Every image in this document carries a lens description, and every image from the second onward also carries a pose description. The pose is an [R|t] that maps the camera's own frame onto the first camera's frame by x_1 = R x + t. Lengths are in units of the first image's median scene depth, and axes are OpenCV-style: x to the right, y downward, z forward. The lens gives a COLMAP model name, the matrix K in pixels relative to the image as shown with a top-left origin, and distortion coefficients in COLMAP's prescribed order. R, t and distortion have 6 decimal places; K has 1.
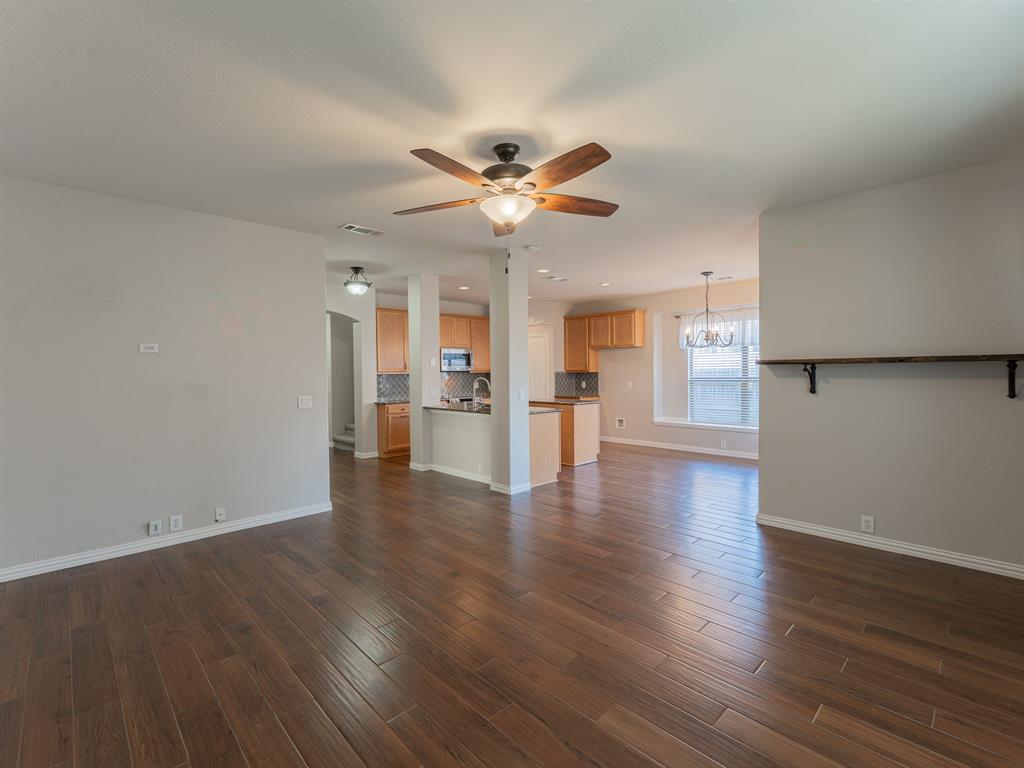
lens RADIAL K [[467.3, 0, 519.1], [0, 467.3, 383.1], [0, 0, 1]] dist [0.004420, 0.000264]
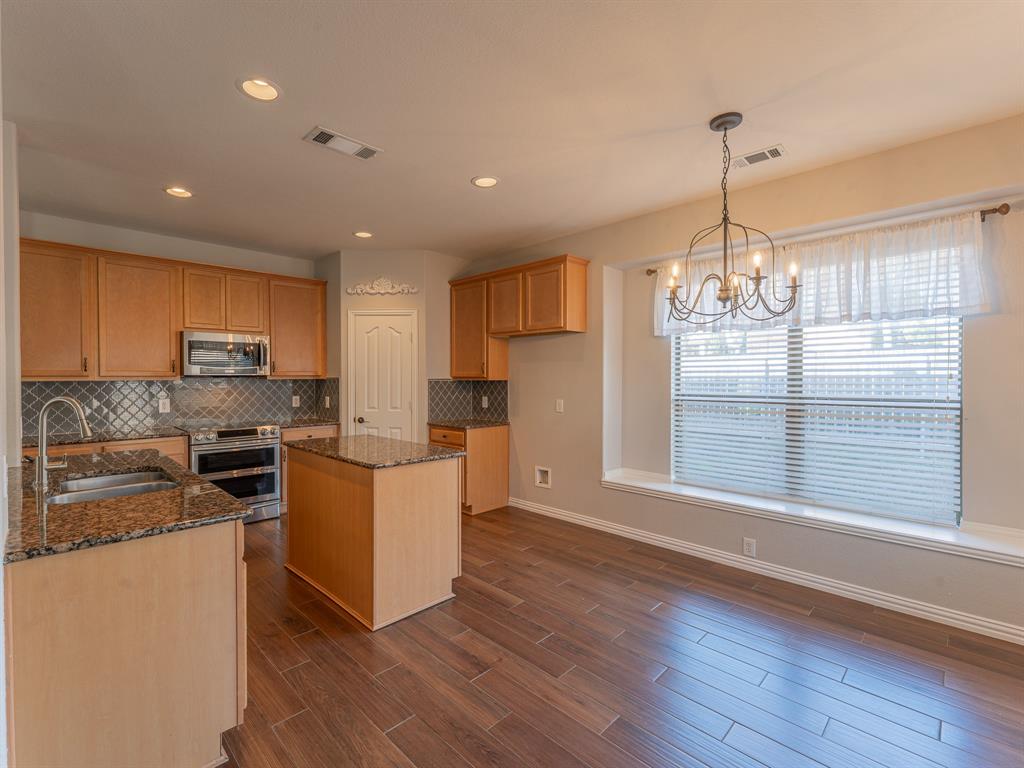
lens RADIAL K [[467.3, 0, 504.9], [0, 467.3, 380.1], [0, 0, 1]] dist [0.004420, 0.000264]
pose [[0.999875, 0.008942, 0.013065, 0.162639], [-0.008722, 0.999820, -0.016829, -0.014657], [-0.013213, 0.016712, 0.999773, 0.461115]]
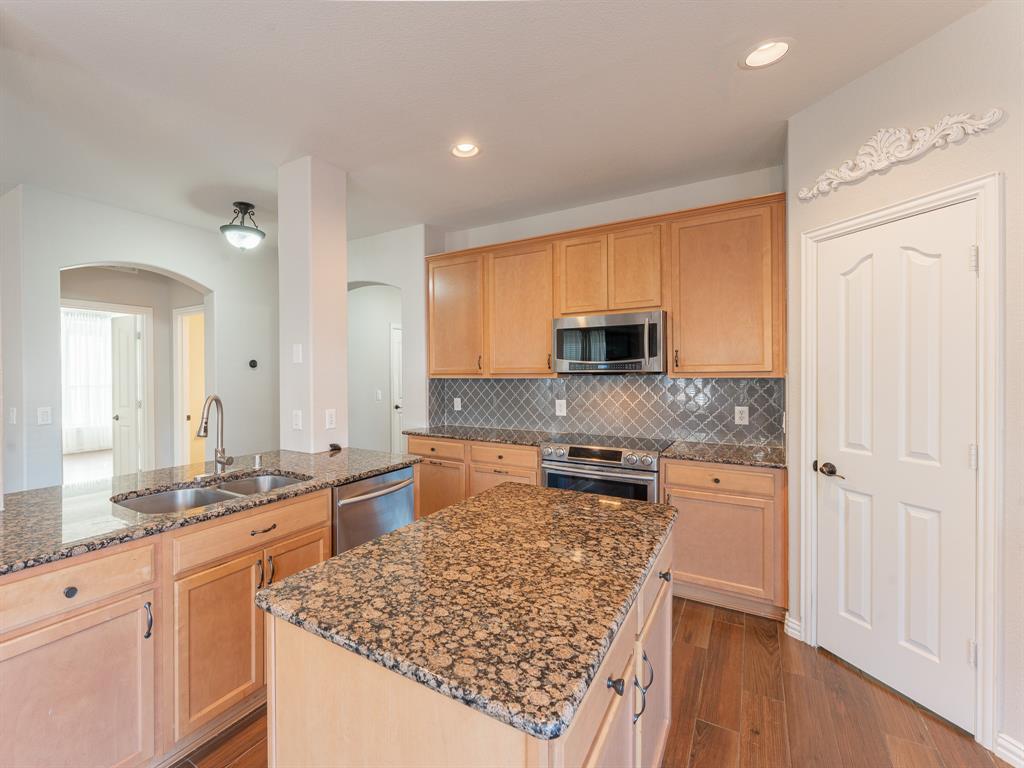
lens RADIAL K [[467.3, 0, 433.9], [0, 467.3, 375.2], [0, 0, 1]] dist [0.004420, 0.000264]
pose [[0.202560, 0.010522, -0.979213, 0.203516], [-0.024853, 0.999675, 0.005600, -0.021998], [0.978954, 0.023202, 0.202756, 0.762759]]
